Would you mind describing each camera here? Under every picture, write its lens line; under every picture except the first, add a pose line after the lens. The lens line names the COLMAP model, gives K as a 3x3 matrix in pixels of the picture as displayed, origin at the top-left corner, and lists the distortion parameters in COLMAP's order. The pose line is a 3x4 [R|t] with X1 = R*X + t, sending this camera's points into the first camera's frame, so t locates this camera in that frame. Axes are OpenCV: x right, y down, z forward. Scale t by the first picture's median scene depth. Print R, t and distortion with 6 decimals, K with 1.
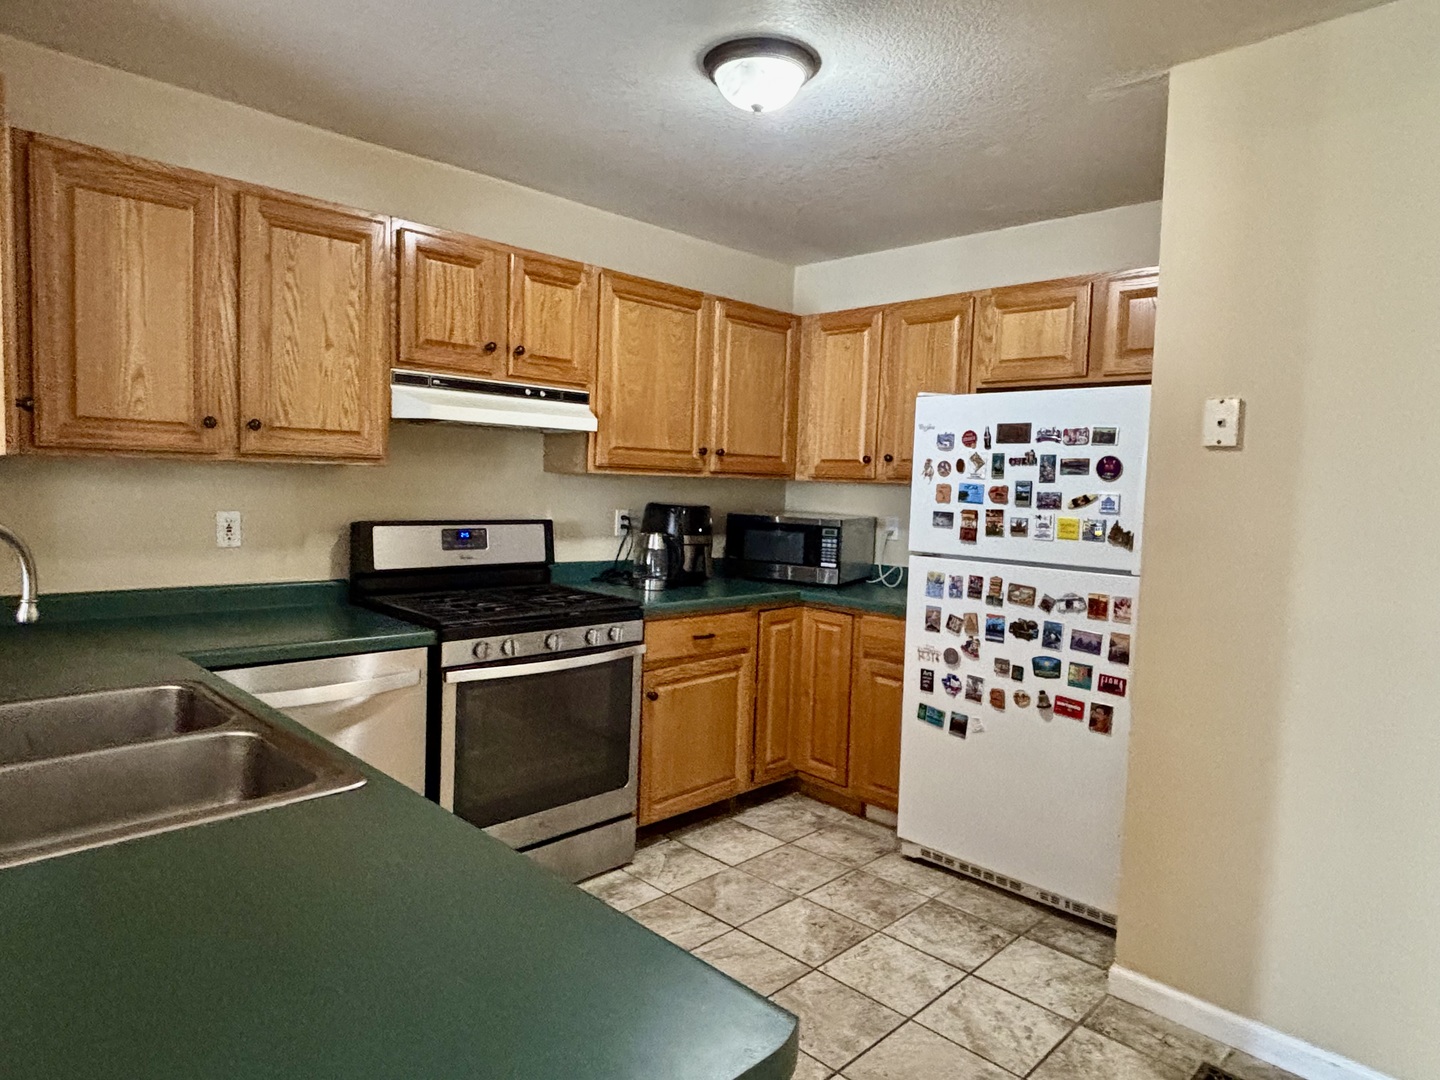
lens RADIAL K [[878.0, 0, 718.2], [0, 878.0, 535.8], [0, 0, 1]] dist [0.023884, -0.032216]
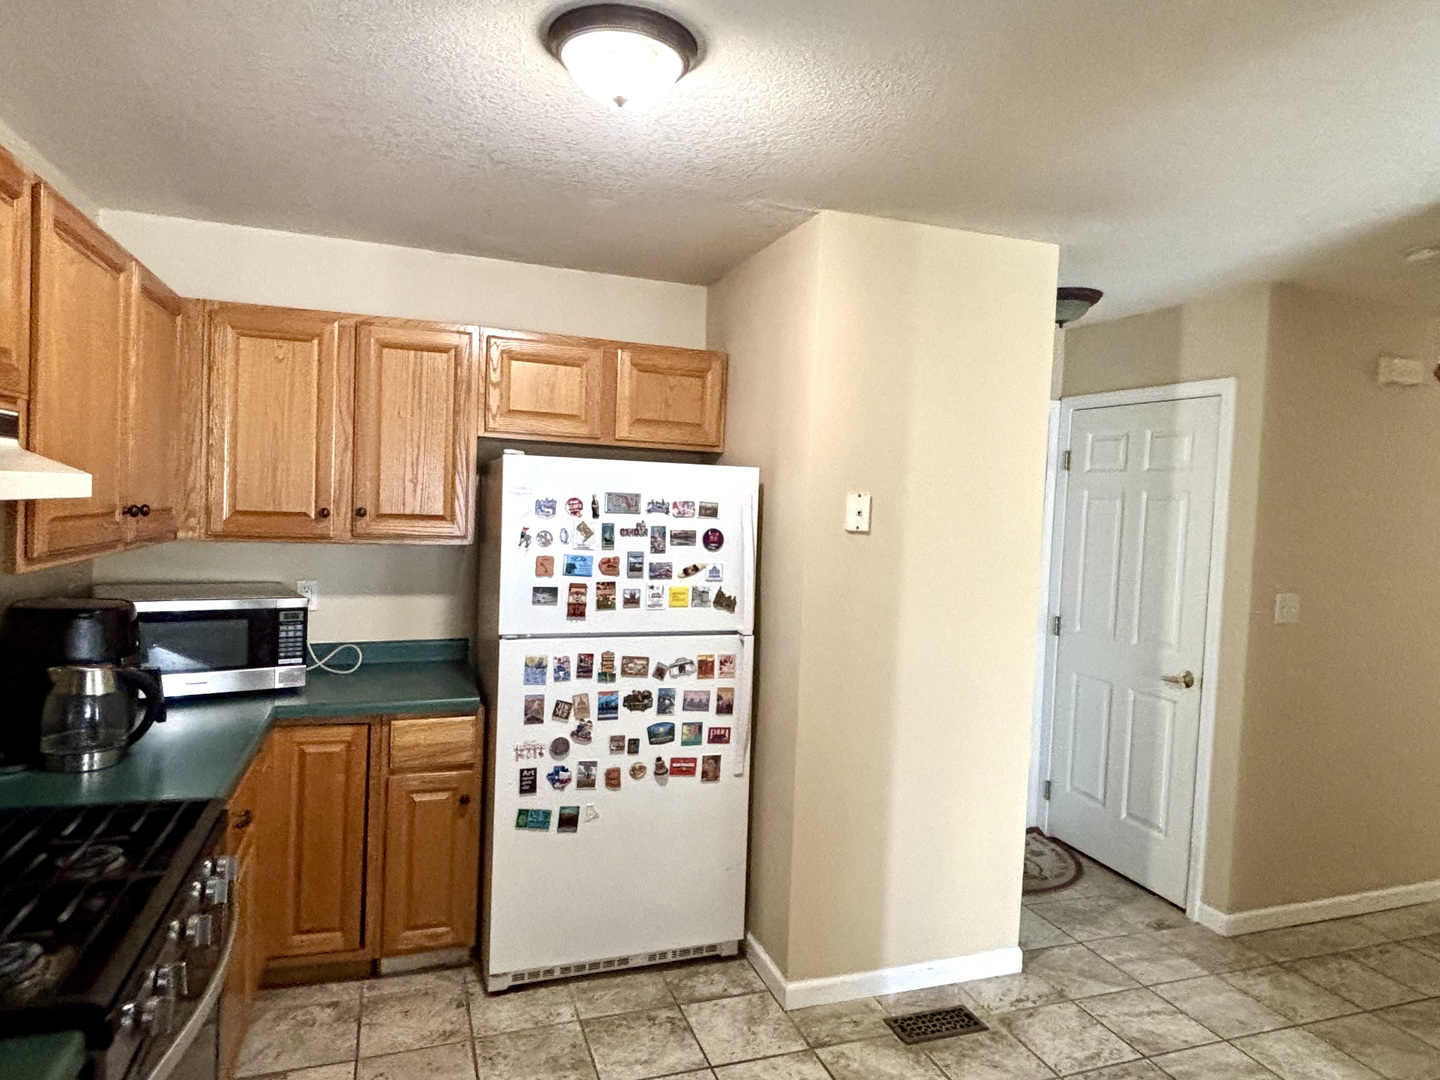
lens RADIAL K [[878.0, 0, 719.5], [0, 878.0, 526.7], [0, 0, 1]] dist [0.023884, -0.032216]
pose [[0.433202, -0.043745, 0.900235, -0.479410], [0.033994, 0.998904, 0.032182, -0.114668], [-0.900656, 0.016661, 0.434214, 0.469672]]
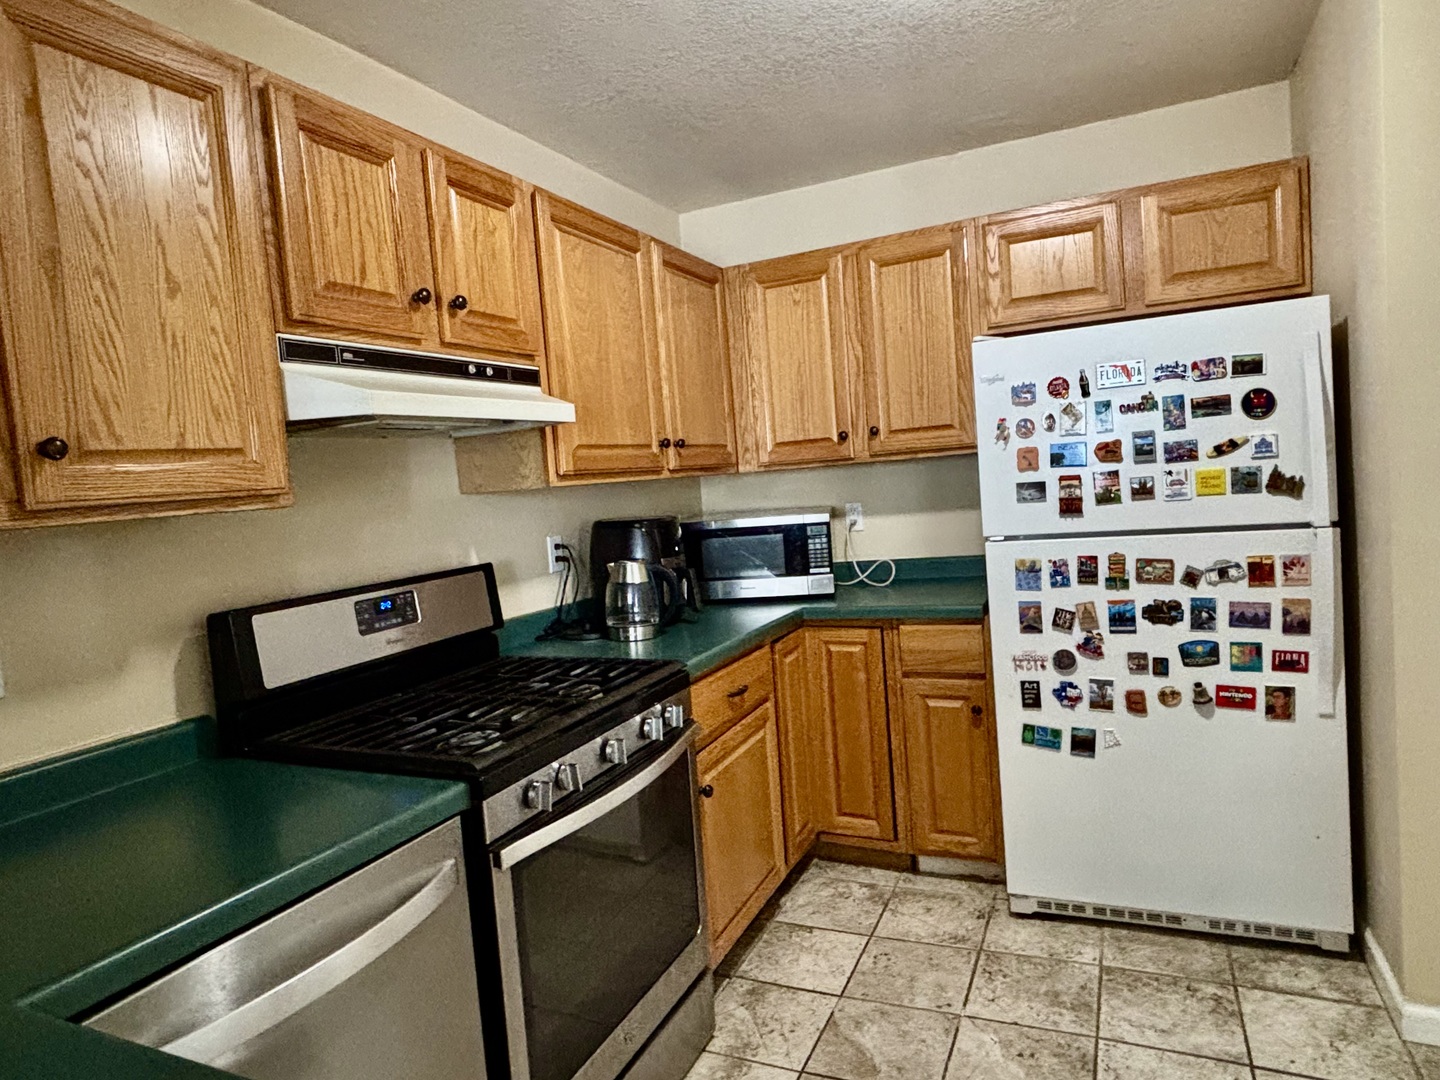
lens RADIAL K [[878.0, 0, 716.6], [0, 878.0, 536.8], [0, 0, 1]] dist [0.023884, -0.032216]
pose [[0.933627, -0.131764, 0.333134, -0.292231], [0.133014, 0.990929, 0.019163, -0.032587], [-0.332637, 0.026420, 0.942685, 0.354027]]
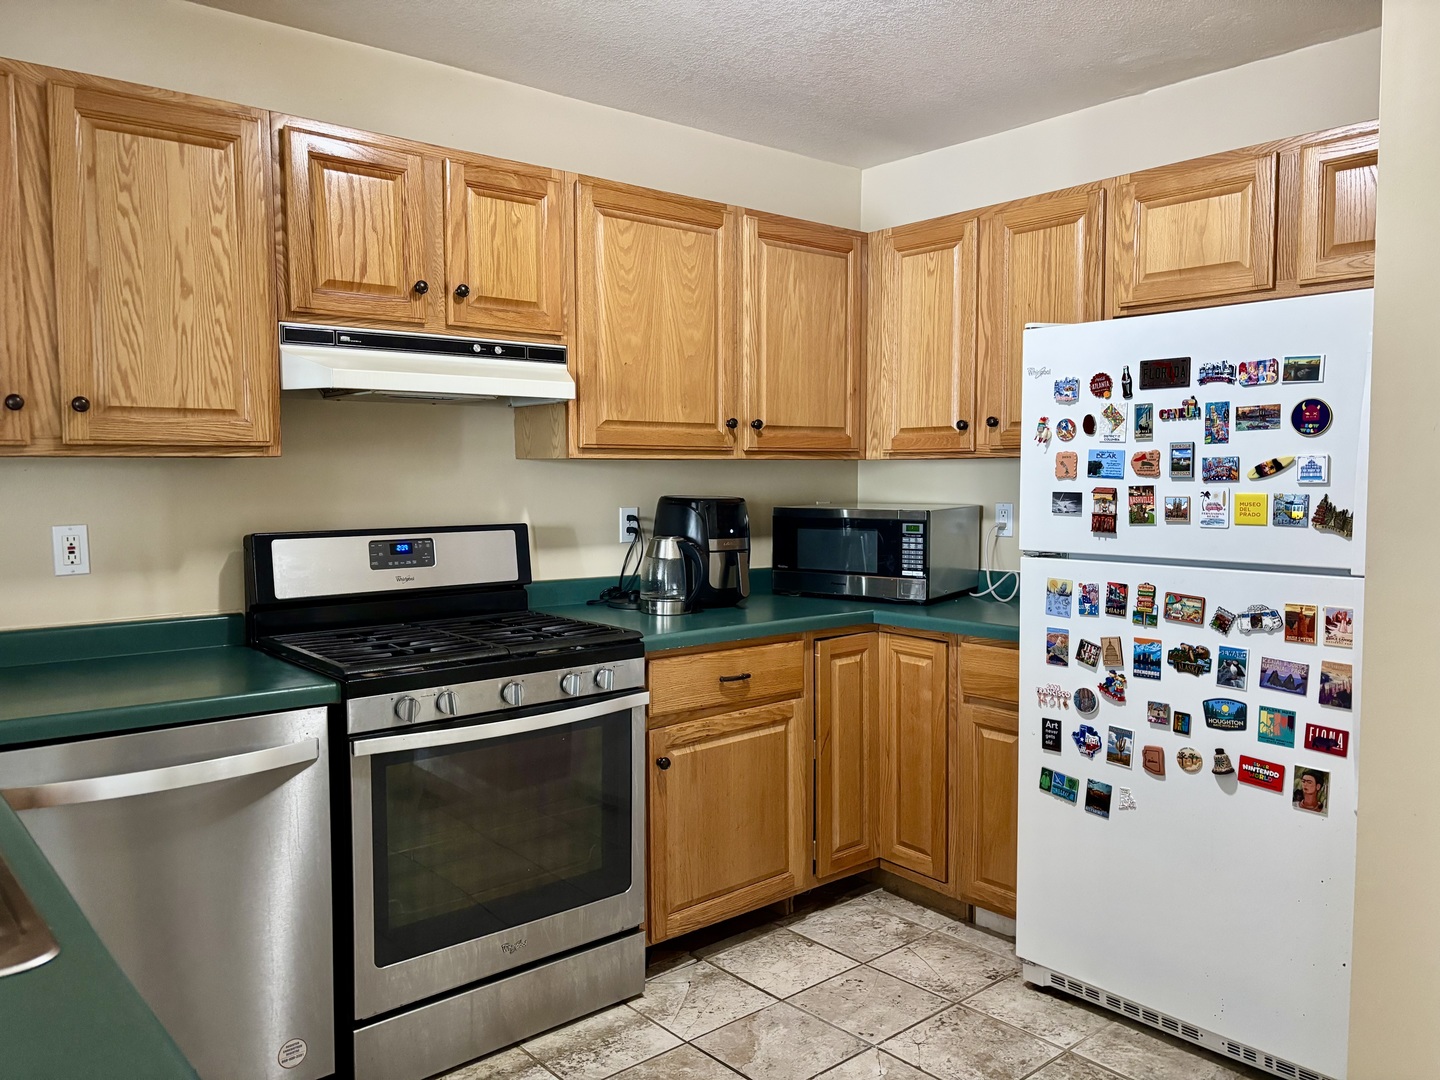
lens RADIAL K [[1092.6, 0, 726.2], [0, 1092.6, 543.0], [0, 0, 1]] dist [0.006739, 0.007409]
pose [[0.996412, -0.032568, -0.078120, 0.055890], [0.032670, 0.999466, 0.000033, 0.004003], [0.078077, -0.002585, 0.996944, 0.120440]]
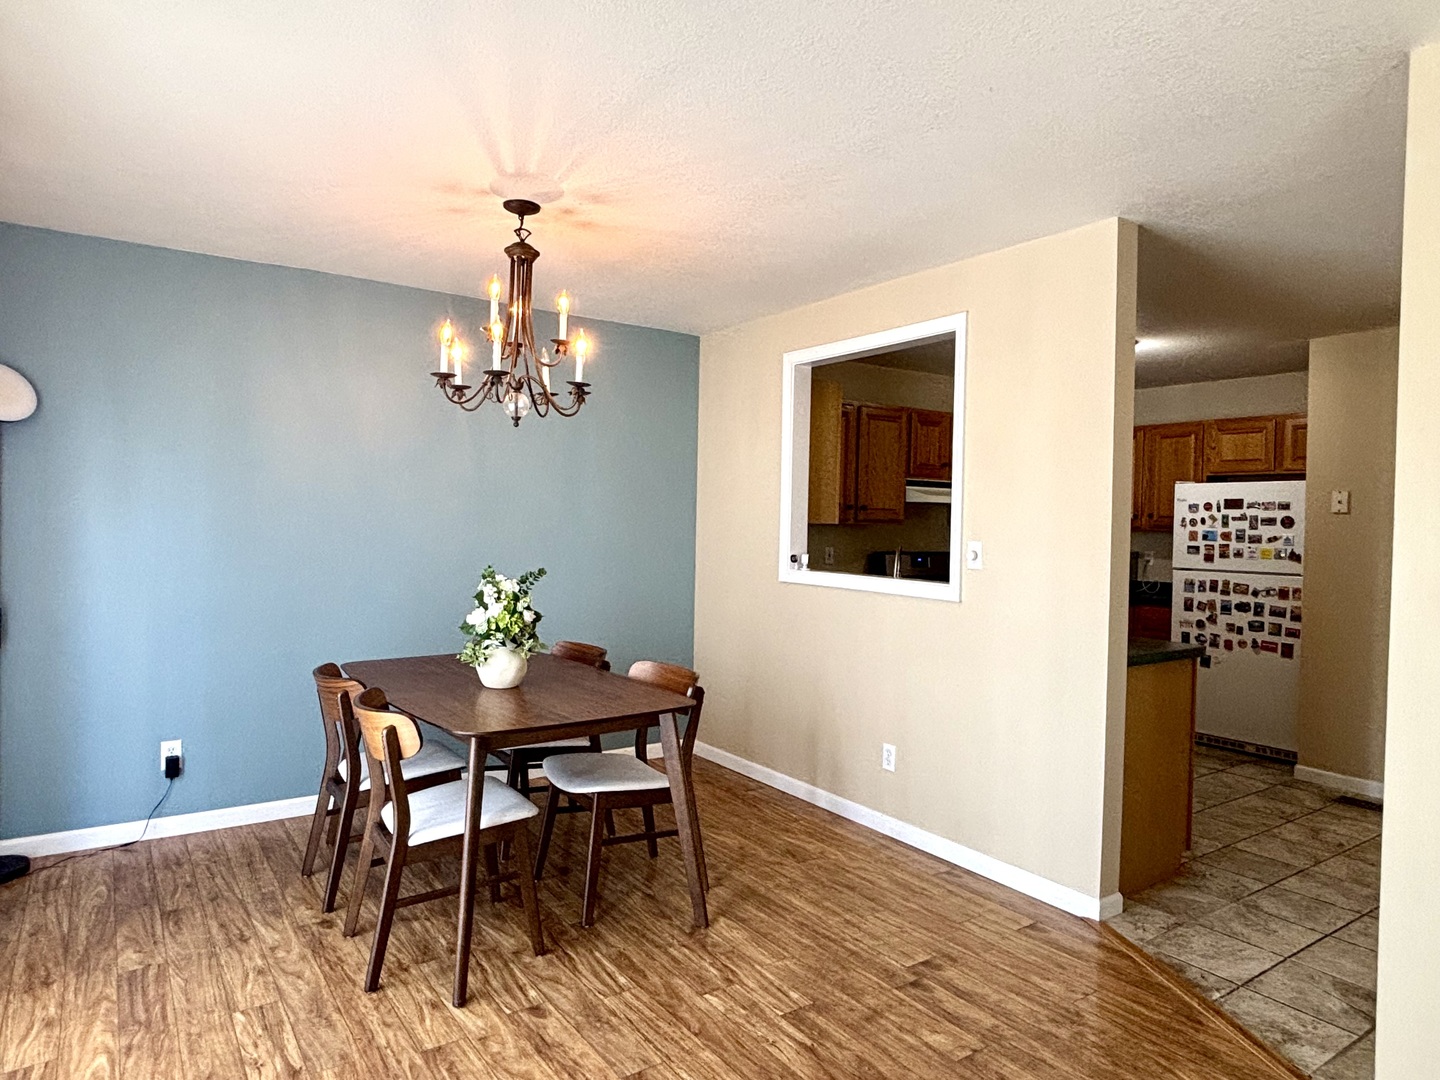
lens RADIAL K [[878.0, 0, 743.1], [0, 878.0, 538.5], [0, 0, 1]] dist [0.023884, -0.032216]
pose [[0.987738, -0.009794, -0.155815, -0.406218], [0.001721, 0.998653, -0.051864, 0.053811], [0.156113, 0.050960, 0.986424, -1.019113]]
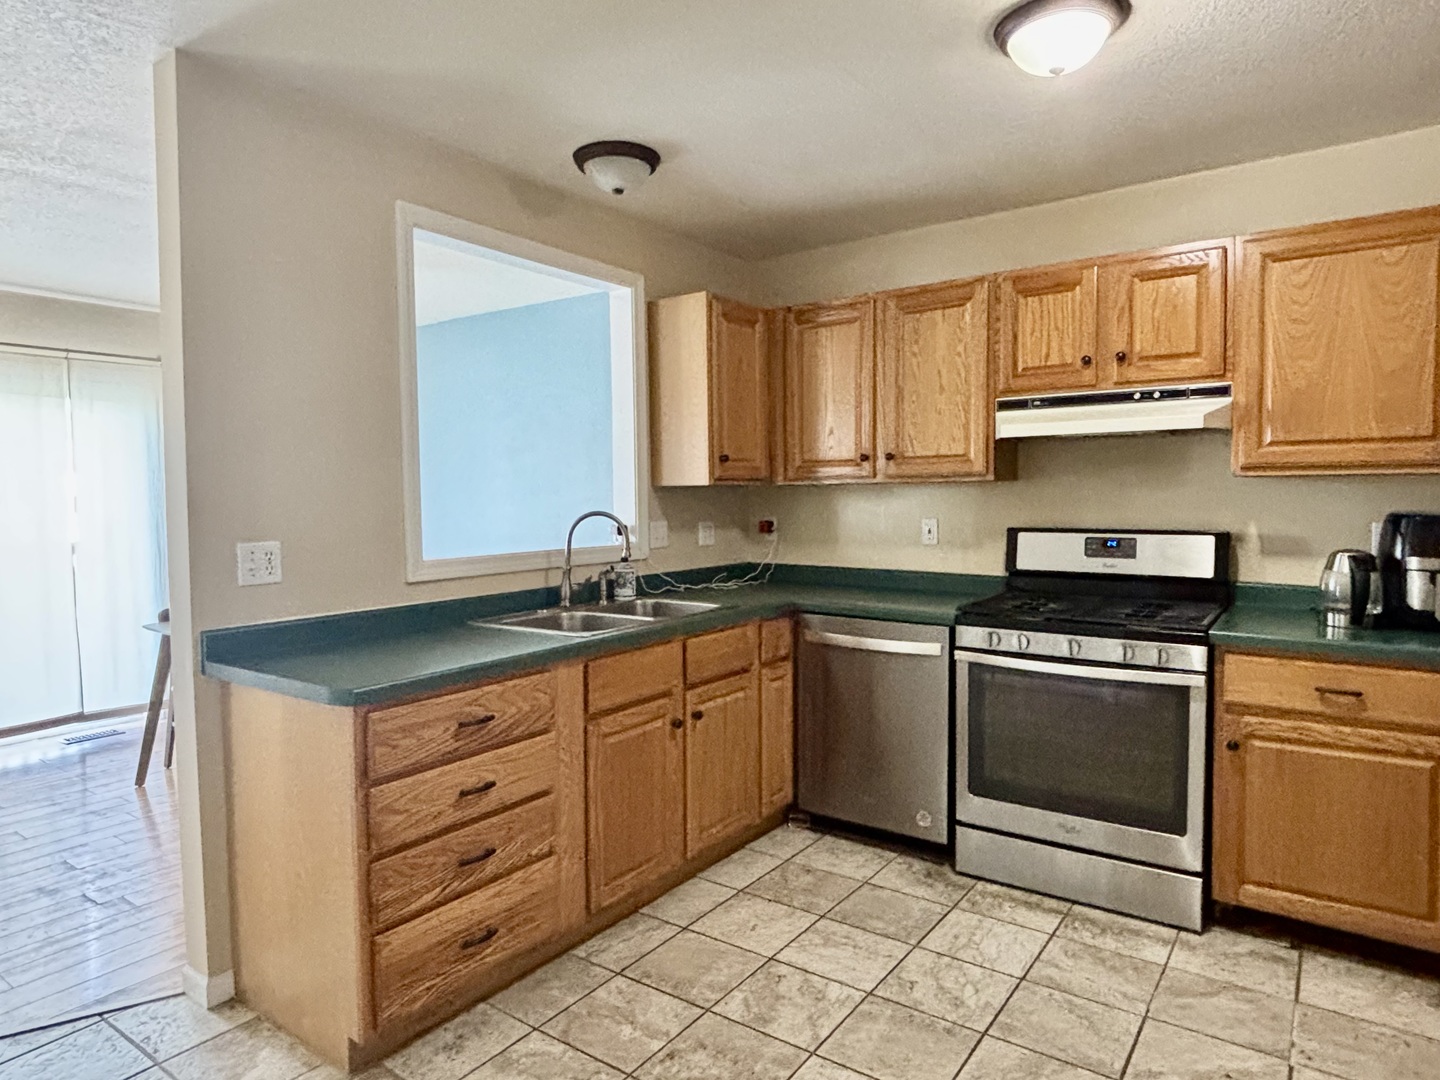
lens RADIAL K [[878.0, 0, 715.5], [0, 878.0, 540.0], [0, 0, 1]] dist [0.023884, -0.032216]
pose [[0.161948, 0.017663, -0.986641, 0.697266], [-0.049808, 0.998712, 0.009704, 0.008321], [0.985541, 0.047571, 0.162619, 0.409157]]
